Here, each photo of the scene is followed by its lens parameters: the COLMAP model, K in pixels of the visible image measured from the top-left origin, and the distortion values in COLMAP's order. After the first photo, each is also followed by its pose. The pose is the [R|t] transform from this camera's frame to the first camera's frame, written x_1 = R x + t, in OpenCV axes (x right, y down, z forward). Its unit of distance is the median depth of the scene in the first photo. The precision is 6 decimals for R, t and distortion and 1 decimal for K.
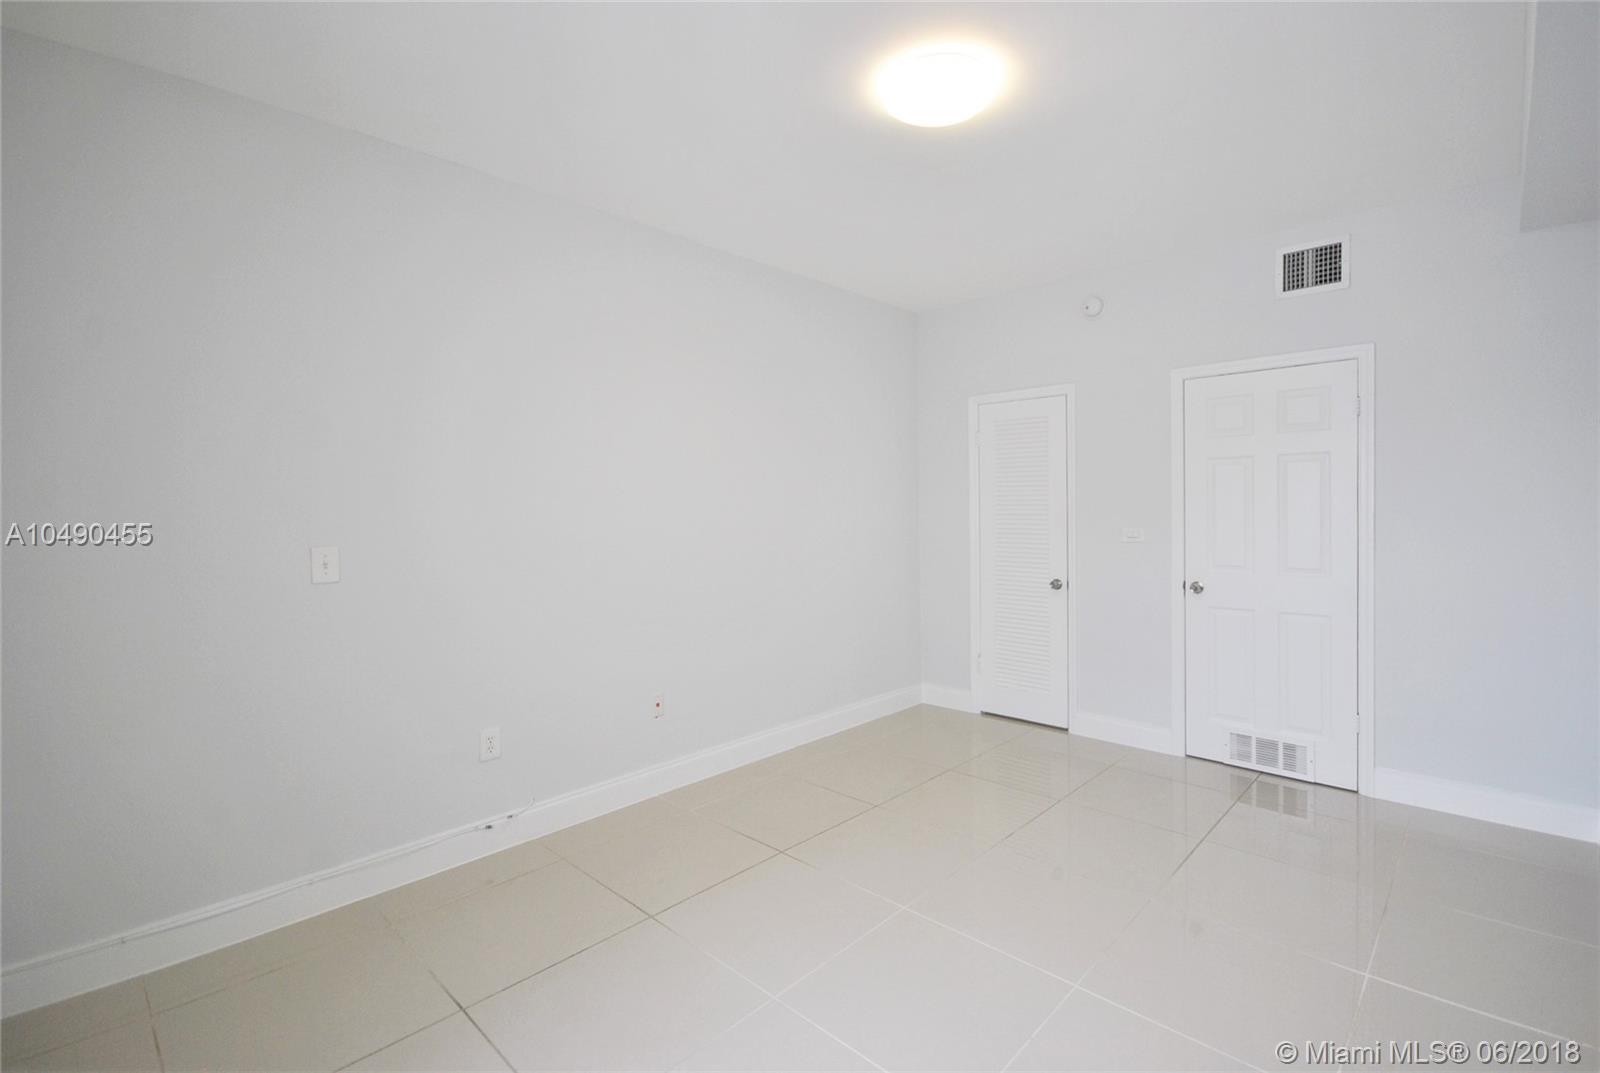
lens RADIAL K [[729.2, 0, 798.3], [0, 729.2, 524.0], [0, 0, 1]] dist [0.009768, -0.001923]
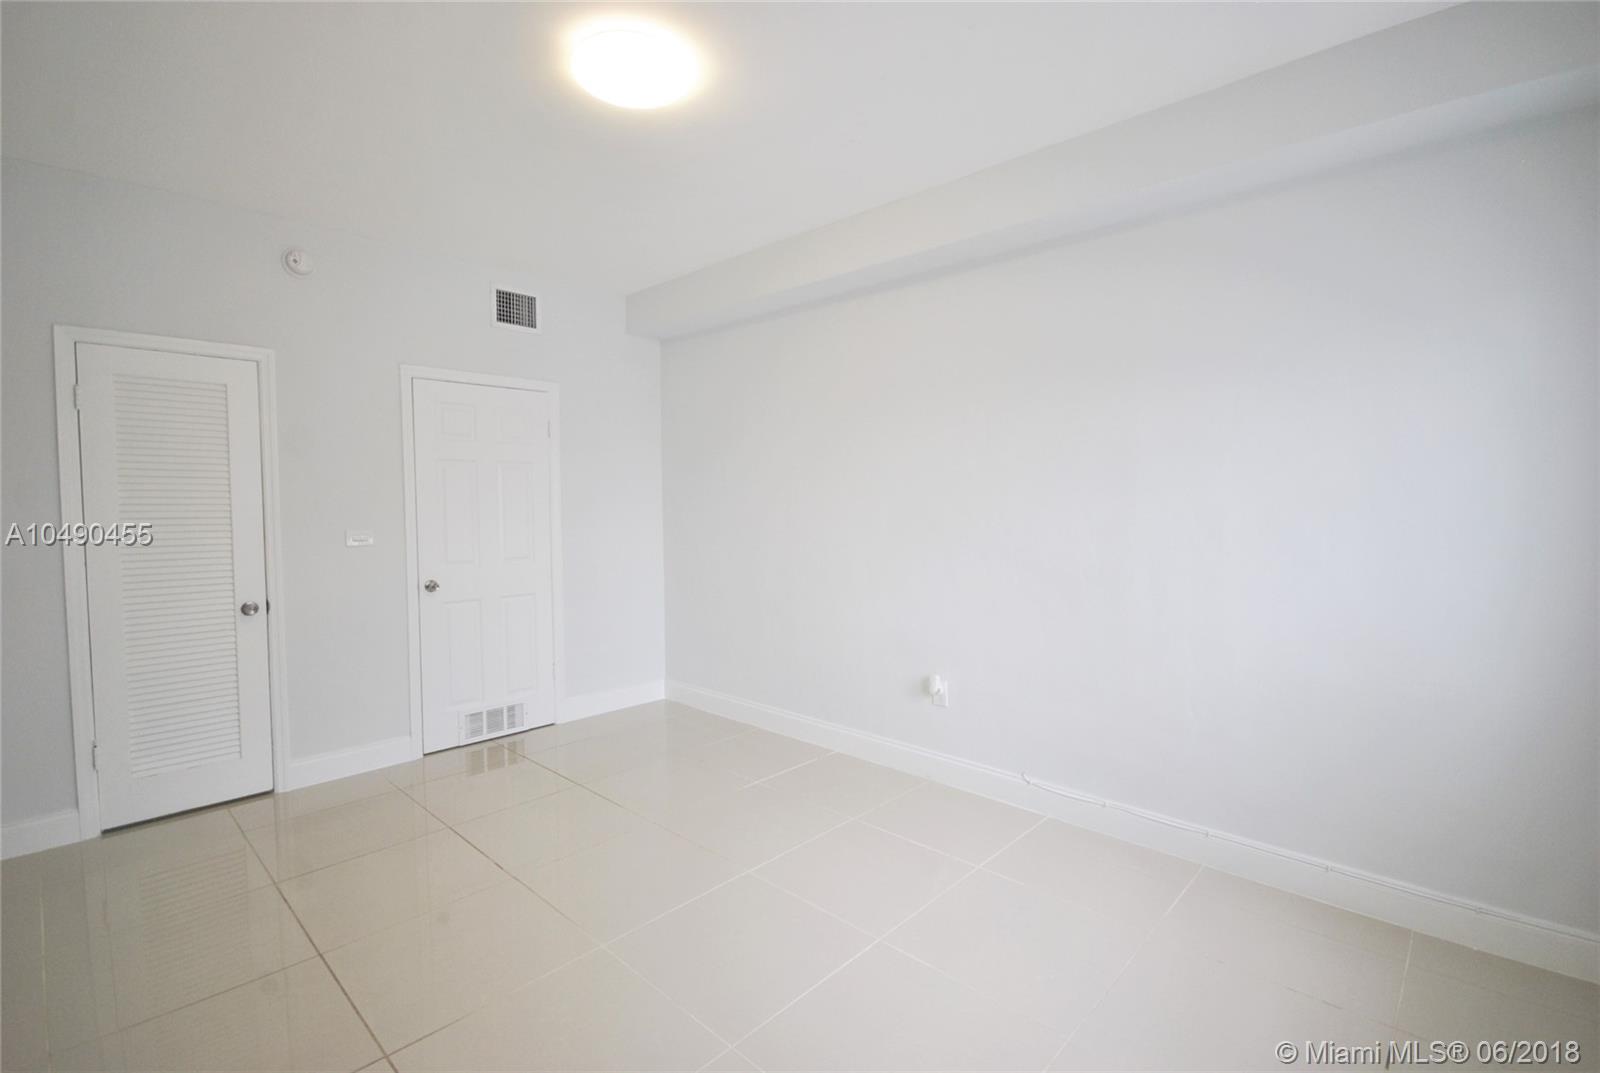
lens RADIAL K [[729.2, 0, 798.2], [0, 729.2, 538.2], [0, 0, 1]] dist [0.009768, -0.001923]
pose [[0.001639, -0.042184, 0.999108, -0.480584], [0.029478, 0.998678, 0.042118, -0.007564], [-0.999564, 0.029383, 0.002880, 0.500183]]
